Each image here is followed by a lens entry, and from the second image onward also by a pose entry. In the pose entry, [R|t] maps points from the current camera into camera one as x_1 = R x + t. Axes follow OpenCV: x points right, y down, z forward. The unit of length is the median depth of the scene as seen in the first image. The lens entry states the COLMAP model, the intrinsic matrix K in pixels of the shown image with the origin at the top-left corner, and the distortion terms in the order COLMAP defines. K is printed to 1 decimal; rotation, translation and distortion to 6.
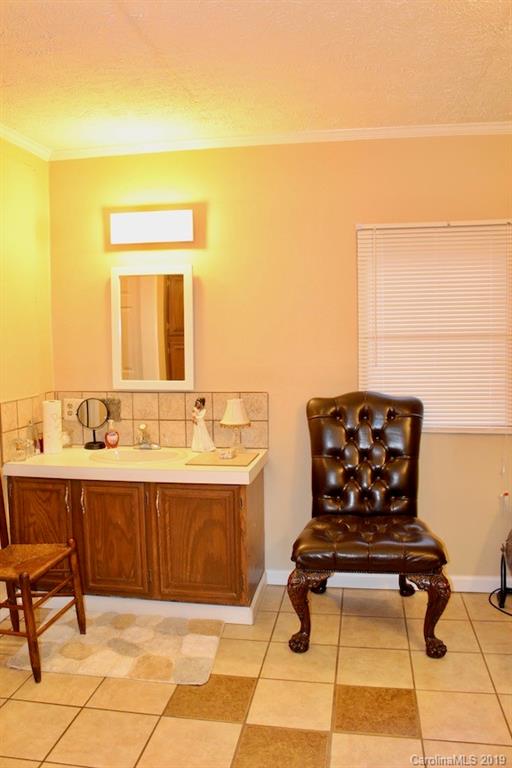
lens RADIAL K [[634.8, 0, 255.7], [0, 634.8, 382.5], [0, 0, 1]] dist [-0.081106, 0.007772]
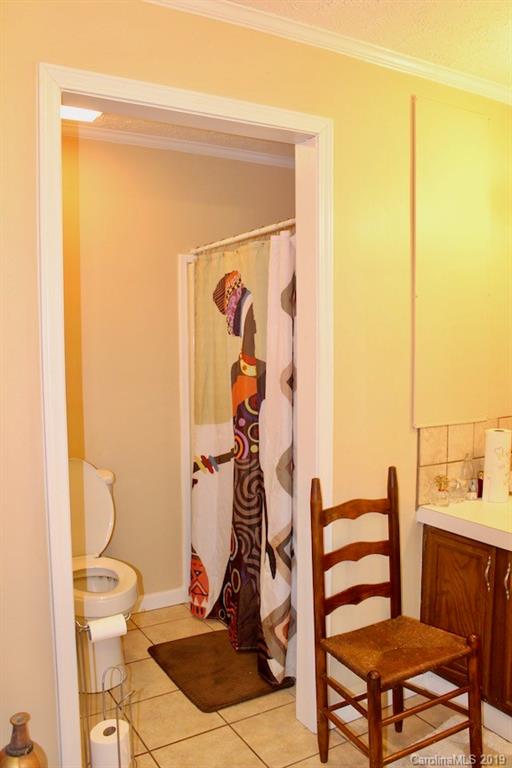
lens RADIAL K [[634.8, 0, 256.4], [0, 634.8, 390.6], [0, 0, 1]] dist [-0.081106, 0.007772]
pose [[0.635420, 0.050326, -0.770525, 0.061348], [-0.050395, 0.998449, 0.023654, -0.020995], [0.770521, 0.023800, 0.636971, 0.346869]]
